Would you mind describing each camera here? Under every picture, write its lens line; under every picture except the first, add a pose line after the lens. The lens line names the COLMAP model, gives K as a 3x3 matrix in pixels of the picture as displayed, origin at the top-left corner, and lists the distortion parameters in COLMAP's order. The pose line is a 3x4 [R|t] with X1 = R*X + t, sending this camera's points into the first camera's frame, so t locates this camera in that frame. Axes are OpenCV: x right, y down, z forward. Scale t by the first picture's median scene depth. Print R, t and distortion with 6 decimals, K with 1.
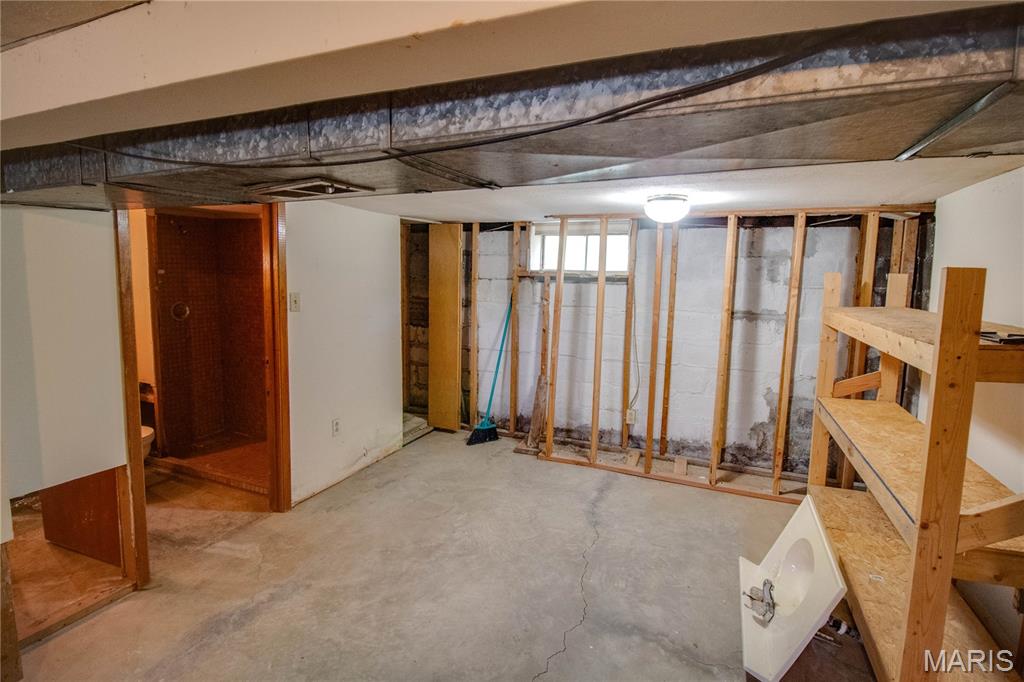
lens RADIAL K [[500.4, 0, 513.2], [0, 500.4, 323.2], [0, 0, 1]] dist [0.006299, -0.015478]
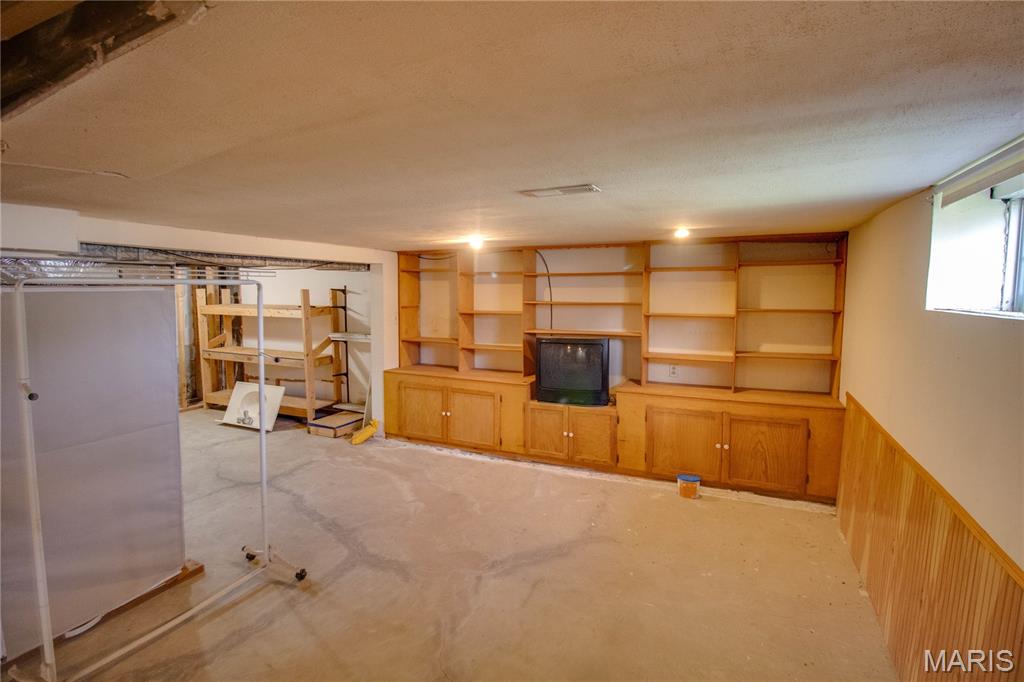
lens RADIAL K [[485.2, 0, 519.6], [0, 485.2, 329.0], [0, 0, 1]] dist [0.005254, -0.017035]
pose [[0.028531, -0.100198, 0.994558, -0.941951], [0.101858, 0.990076, 0.096824, 0.001035], [-0.994390, 0.098541, 0.038454, -0.270840]]
